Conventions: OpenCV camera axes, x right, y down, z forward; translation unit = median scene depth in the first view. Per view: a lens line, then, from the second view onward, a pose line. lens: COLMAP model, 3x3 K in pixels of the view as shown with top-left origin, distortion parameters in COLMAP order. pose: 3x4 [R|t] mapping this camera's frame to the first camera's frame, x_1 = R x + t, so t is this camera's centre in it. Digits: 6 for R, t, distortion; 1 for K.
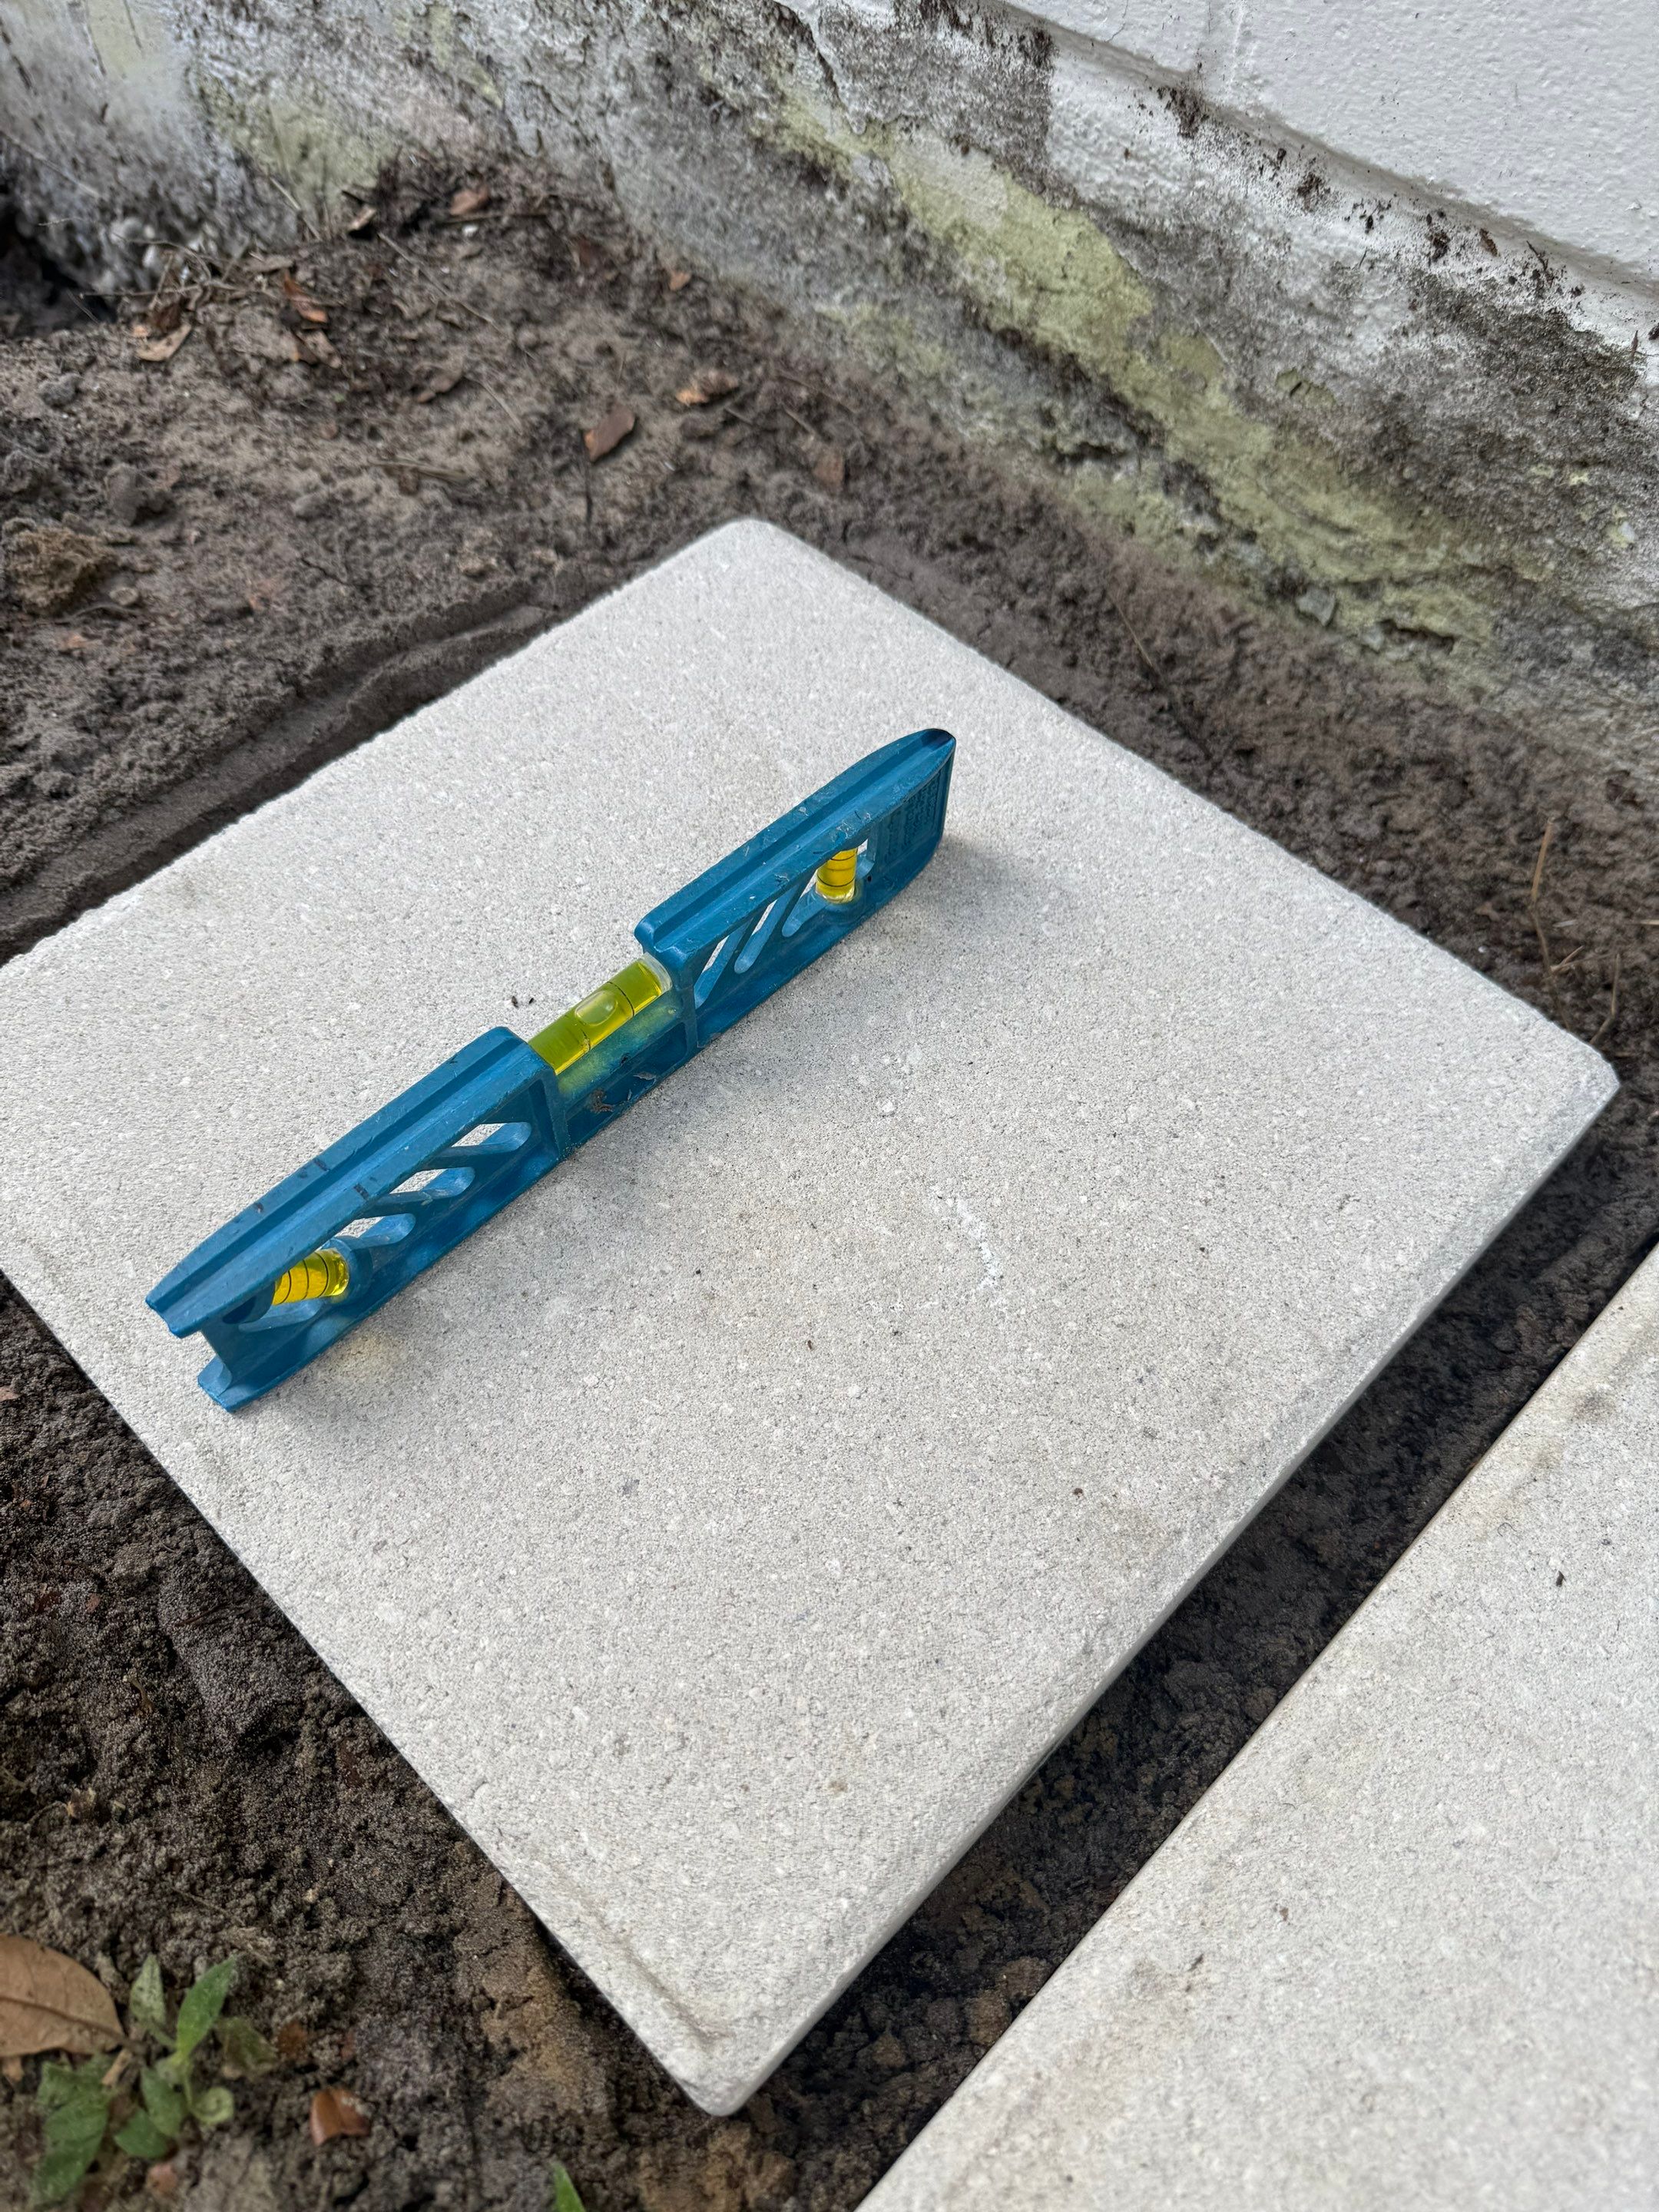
lens RADIAL K [[1638.4, 0, 822.2], [0, 1638.4, 1097.7], [0, 0, 1]] dist [0.015929, -0.028564]
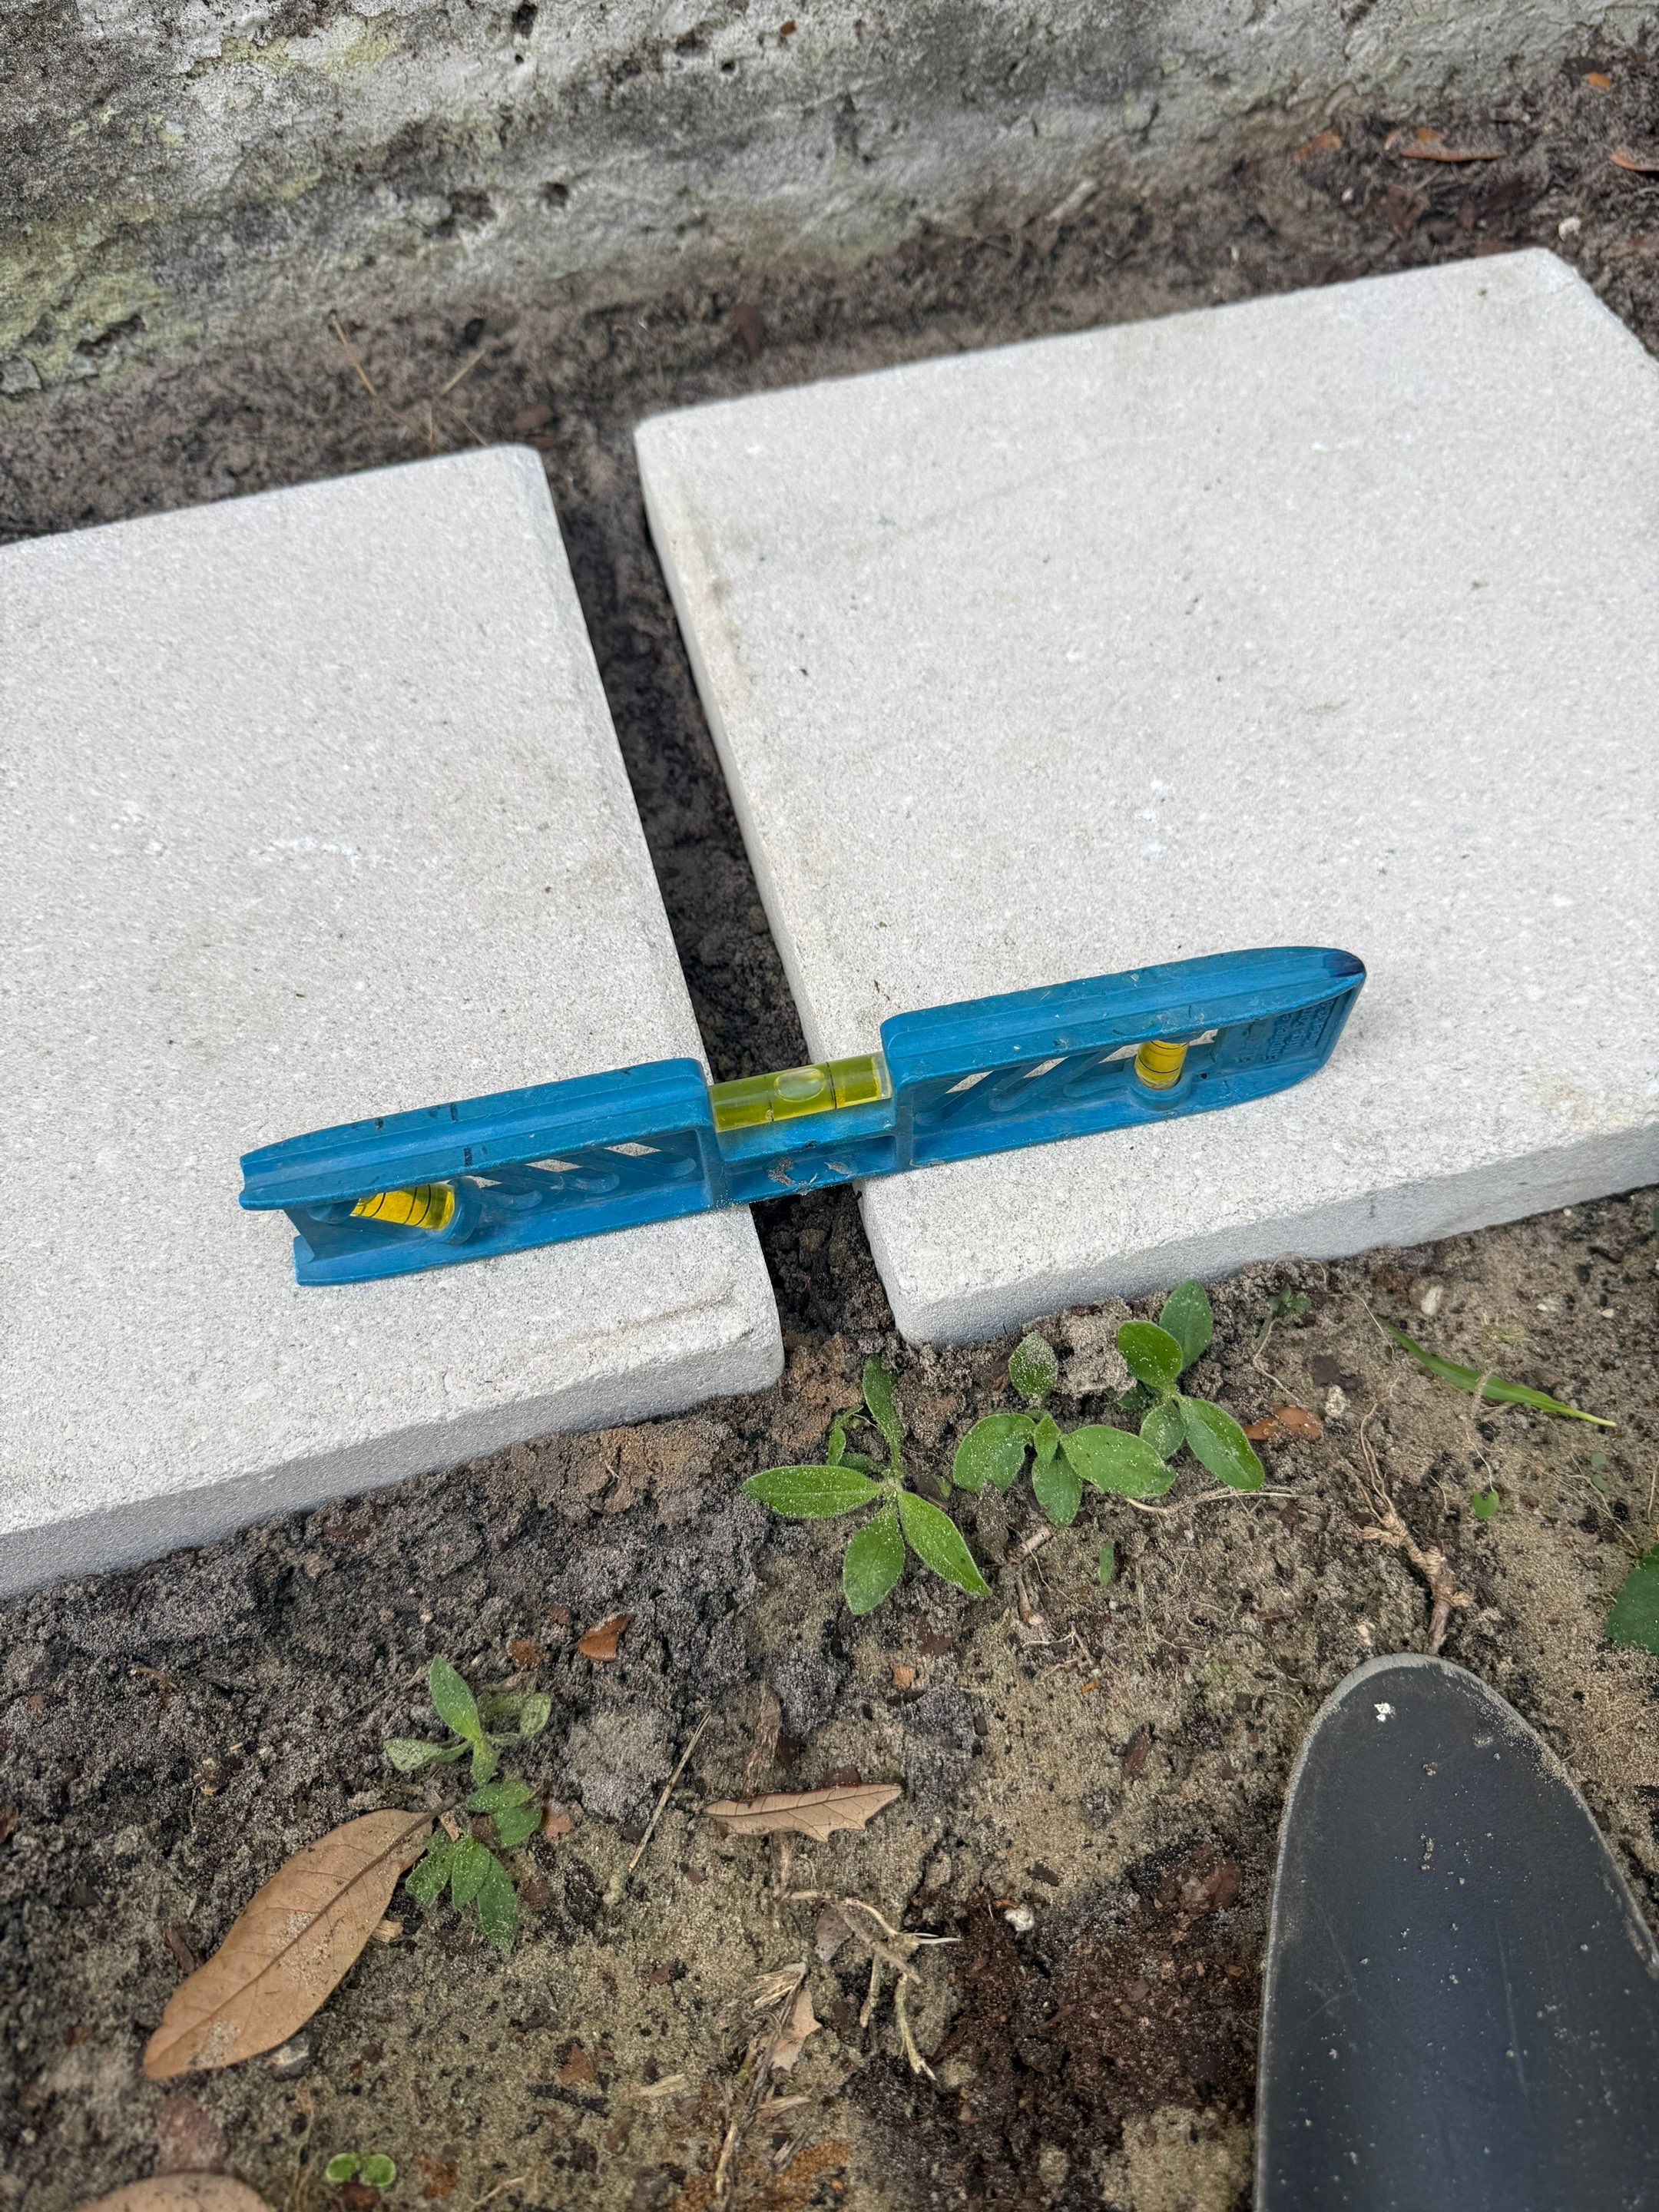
lens RADIAL K [[1638.4, 0, 830.9], [0, 1638.4, 1122.5], [0, 0, 1]] dist [0.015929, -0.028564]
pose [[0.499114, -0.744690, 0.443083, -0.366197], [0.740873, 0.631932, 0.227526, 0.210989], [-0.449435, 0.214707, 0.867127, -0.088328]]
